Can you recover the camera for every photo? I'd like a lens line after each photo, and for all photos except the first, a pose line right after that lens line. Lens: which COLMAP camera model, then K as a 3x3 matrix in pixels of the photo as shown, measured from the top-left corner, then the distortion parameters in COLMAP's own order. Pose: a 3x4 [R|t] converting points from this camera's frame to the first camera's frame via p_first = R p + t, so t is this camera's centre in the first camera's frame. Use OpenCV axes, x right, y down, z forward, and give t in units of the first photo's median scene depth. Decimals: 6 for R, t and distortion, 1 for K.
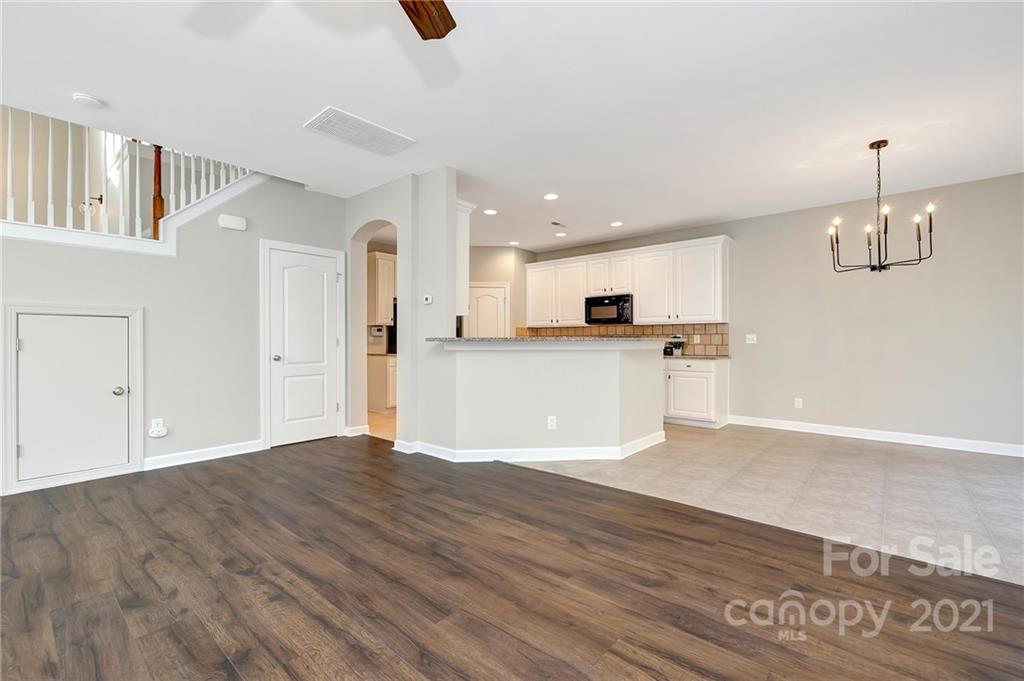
lens RADIAL K [[431.3, 0, 512.0], [0, 431.3, 340.5], [0, 0, 1]] dist [-0.002710, -0.000816]
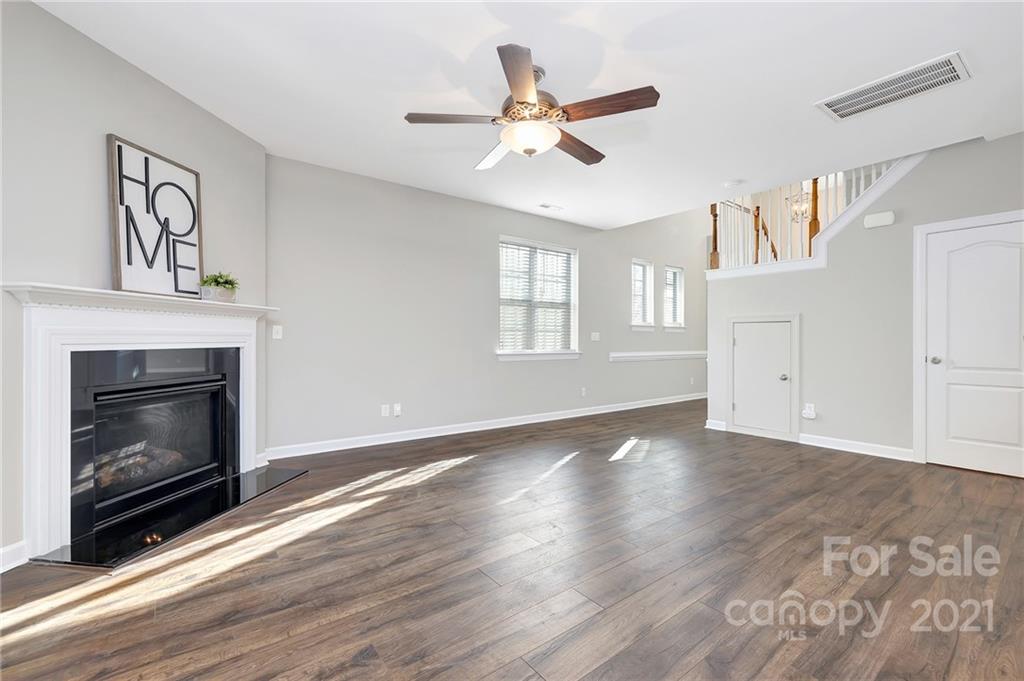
lens RADIAL K [[441.8, 0, 512.0], [0, 441.8, 340.5], [0, 0, 1]] dist [-0.001421, -0.000181]
pose [[-0.208659, 0.006388, -0.977968, 0.853684], [0.000838, 0.999979, 0.006353, -0.008664], [0.977988, 0.000506, -0.208660, 0.637509]]
